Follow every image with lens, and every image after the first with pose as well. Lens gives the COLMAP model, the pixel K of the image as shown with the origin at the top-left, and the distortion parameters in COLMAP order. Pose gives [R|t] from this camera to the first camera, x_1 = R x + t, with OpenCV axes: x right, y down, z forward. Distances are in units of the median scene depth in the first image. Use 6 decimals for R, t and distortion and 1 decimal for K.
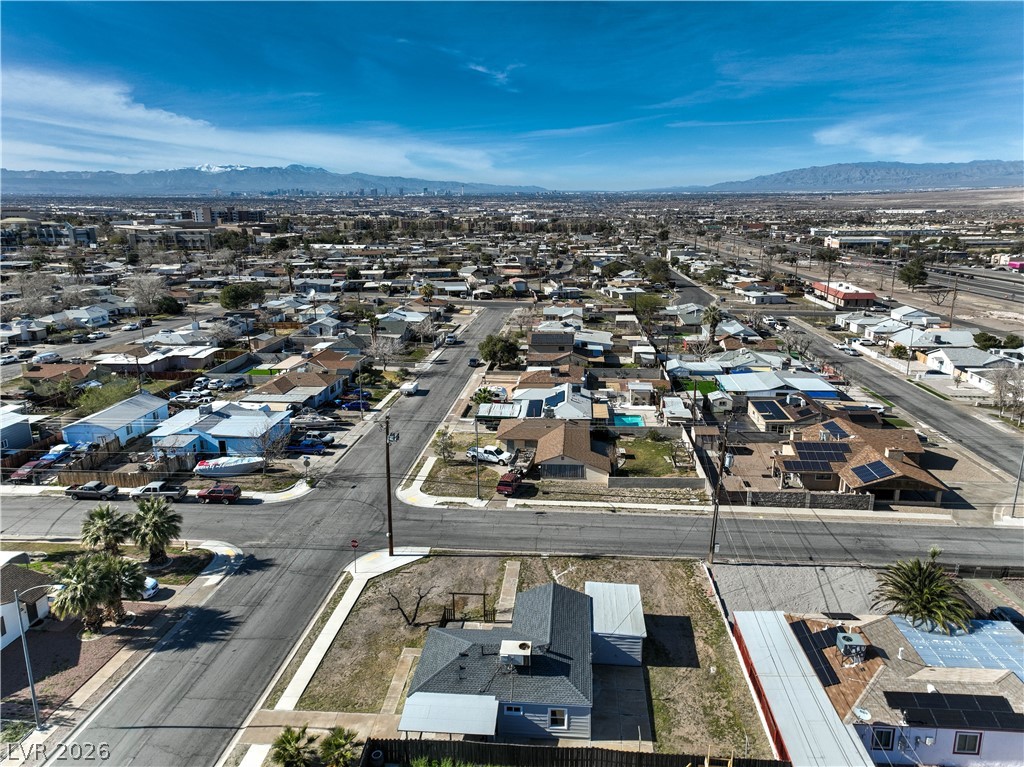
lens RADIAL K [[711.5, 0, 525.9], [0, 711.5, 451.5], [0, 0, 1]] dist [0.020045, 0.012907]
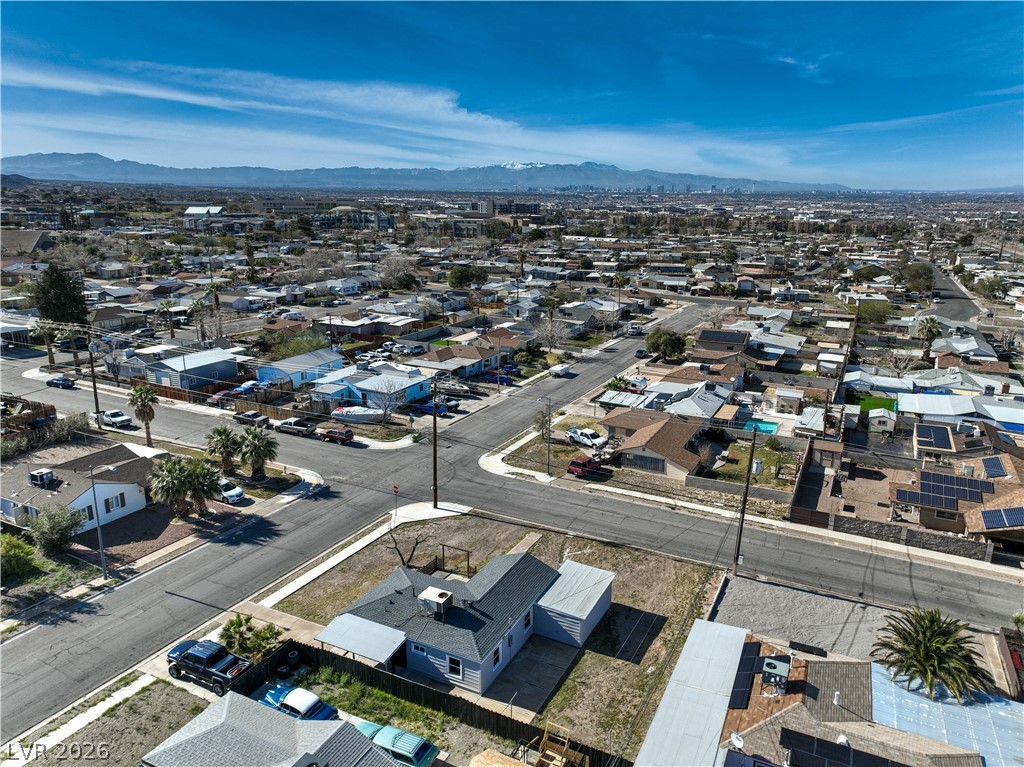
lens RADIAL K [[711.5, 0, 523.2], [0, 711.5, 440.0], [0, 0, 1]] dist [0.020045, 0.012907]
pose [[0.926849, 0.139771, -0.348445, 0.193299], [-0.143406, 0.989543, 0.015478, 0.004441], [0.346965, 0.035623, 0.937201, 0.014066]]
